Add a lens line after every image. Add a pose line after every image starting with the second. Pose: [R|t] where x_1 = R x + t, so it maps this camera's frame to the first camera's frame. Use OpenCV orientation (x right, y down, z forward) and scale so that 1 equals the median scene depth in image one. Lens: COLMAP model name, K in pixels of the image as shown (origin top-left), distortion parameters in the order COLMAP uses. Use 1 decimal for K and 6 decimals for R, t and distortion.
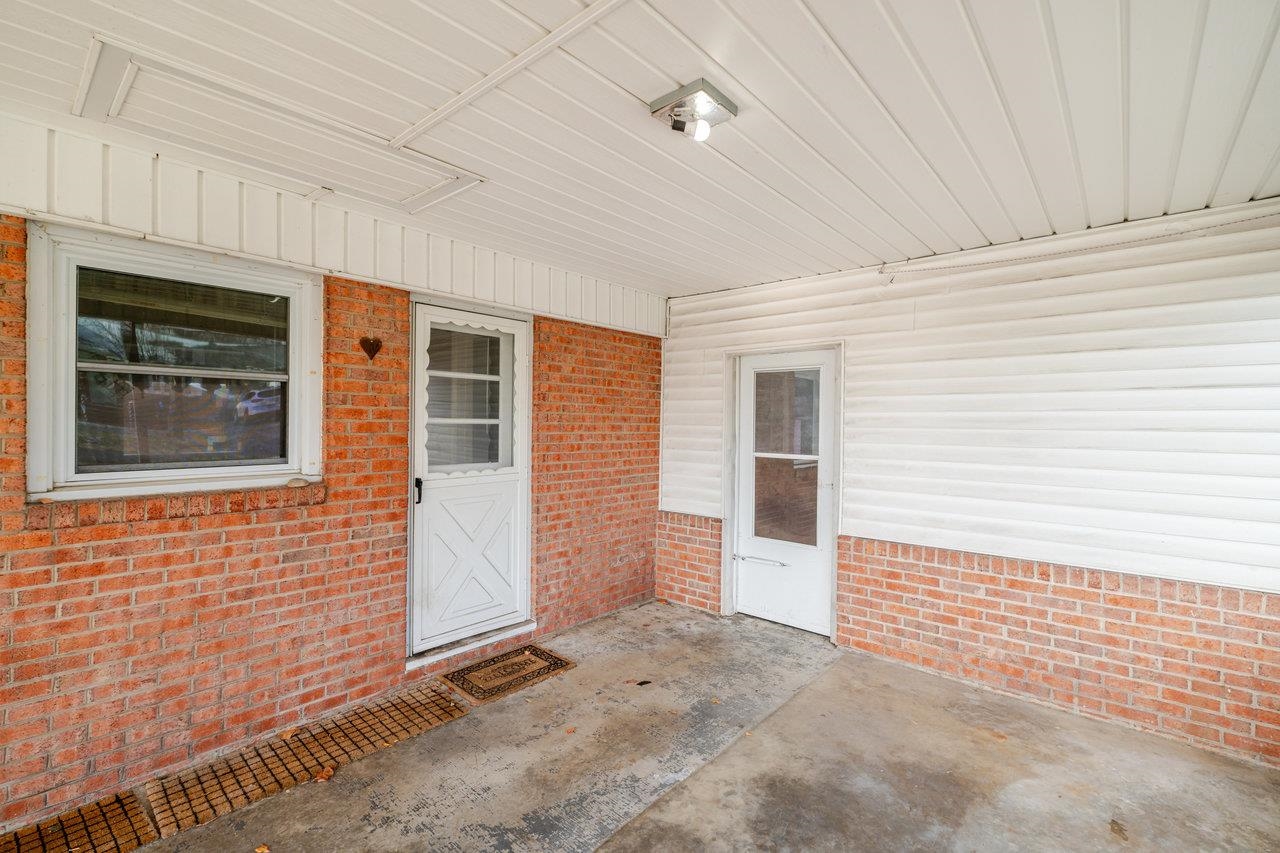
lens RADIAL K [[565.0, 0, 634.1], [0, 565.0, 425.4], [0, 0, 1]] dist [0.000599, -0.000598]
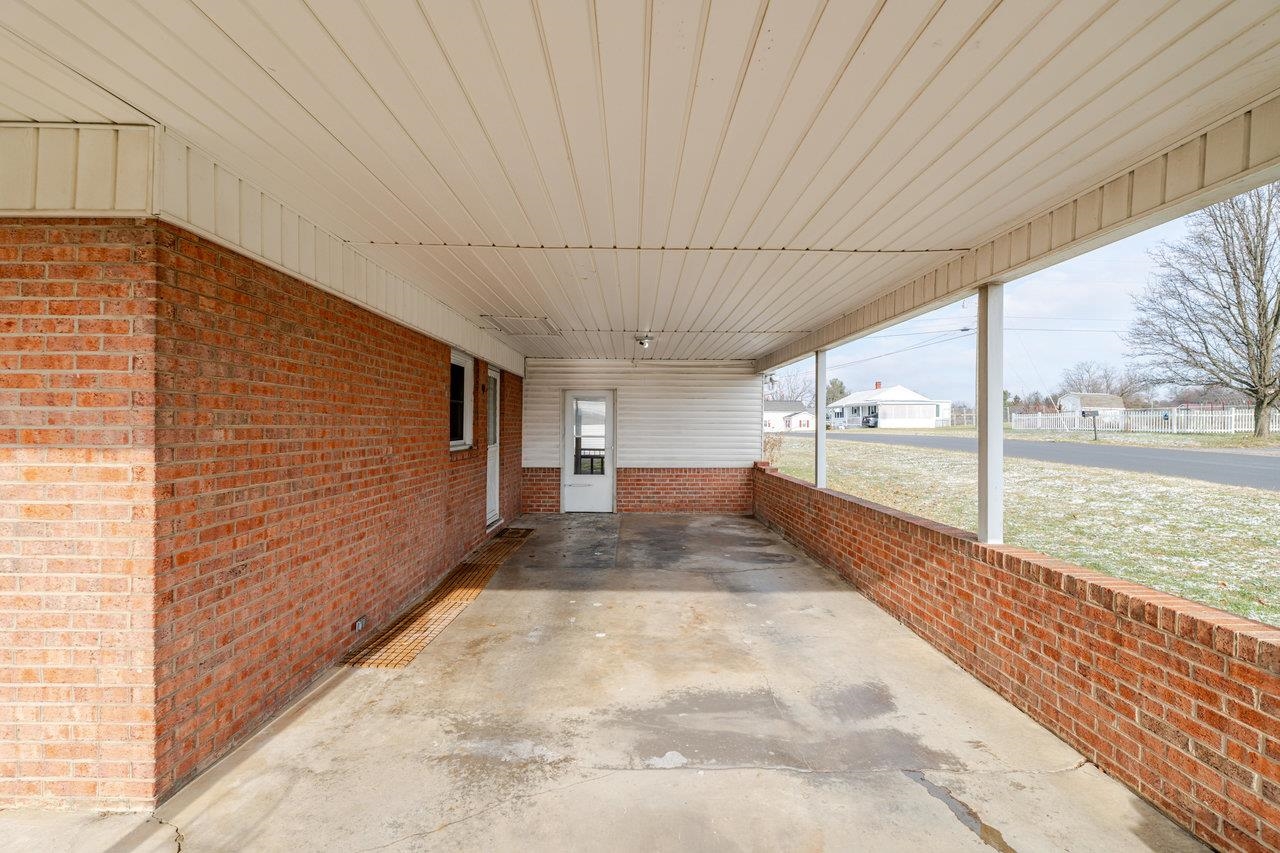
lens RADIAL K [[565.0, 0, 639.7], [0, 565.0, 426.4], [0, 0, 1]] dist [0.000599, -0.000598]
pose [[0.740762, -0.005568, 0.671744, -1.220689], [0.004547, 0.999984, 0.003275, 0.008288], [-0.671752, 0.000629, 0.740776, -0.886199]]
